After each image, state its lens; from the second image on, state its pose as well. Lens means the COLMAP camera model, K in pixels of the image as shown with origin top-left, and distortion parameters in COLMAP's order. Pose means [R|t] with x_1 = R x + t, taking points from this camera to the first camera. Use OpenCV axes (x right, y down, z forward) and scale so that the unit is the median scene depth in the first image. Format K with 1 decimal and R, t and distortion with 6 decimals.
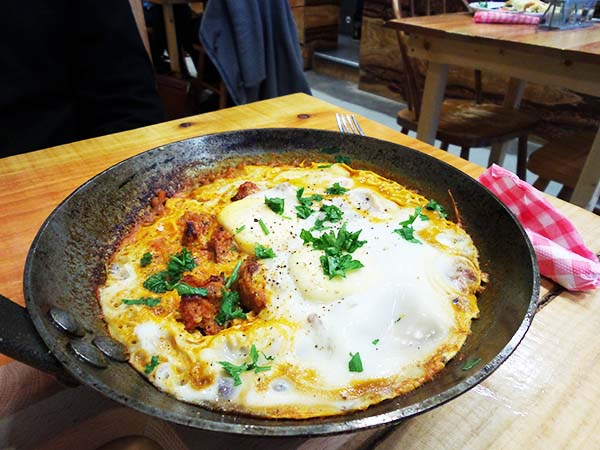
lens RADIAL K [[426.3, 0, 300.0], [0, 426.3, 225.0], [0, 0, 1]] dist [0.003016, -0.000709]
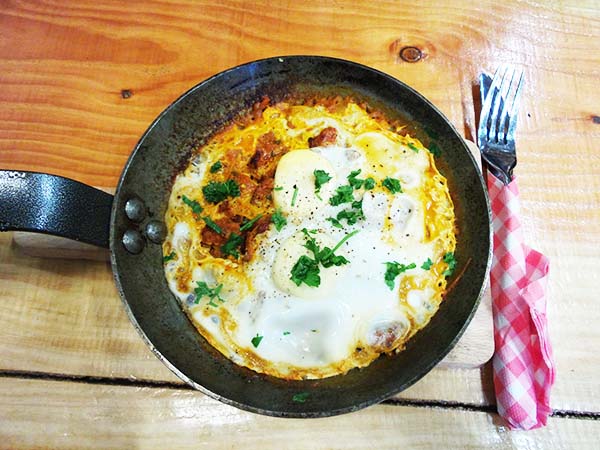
lens RADIAL K [[417.7, 0, 300.0], [0, 417.7, 225.0], [0, 0, 1]] dist [0.000186, 0.000061]
pose [[0.764114, 0.604154, -0.226114, 0.242490], [-0.347829, 0.681072, 0.644326, -0.714163], [0.543272, -0.413690, 0.730559, 0.104162]]
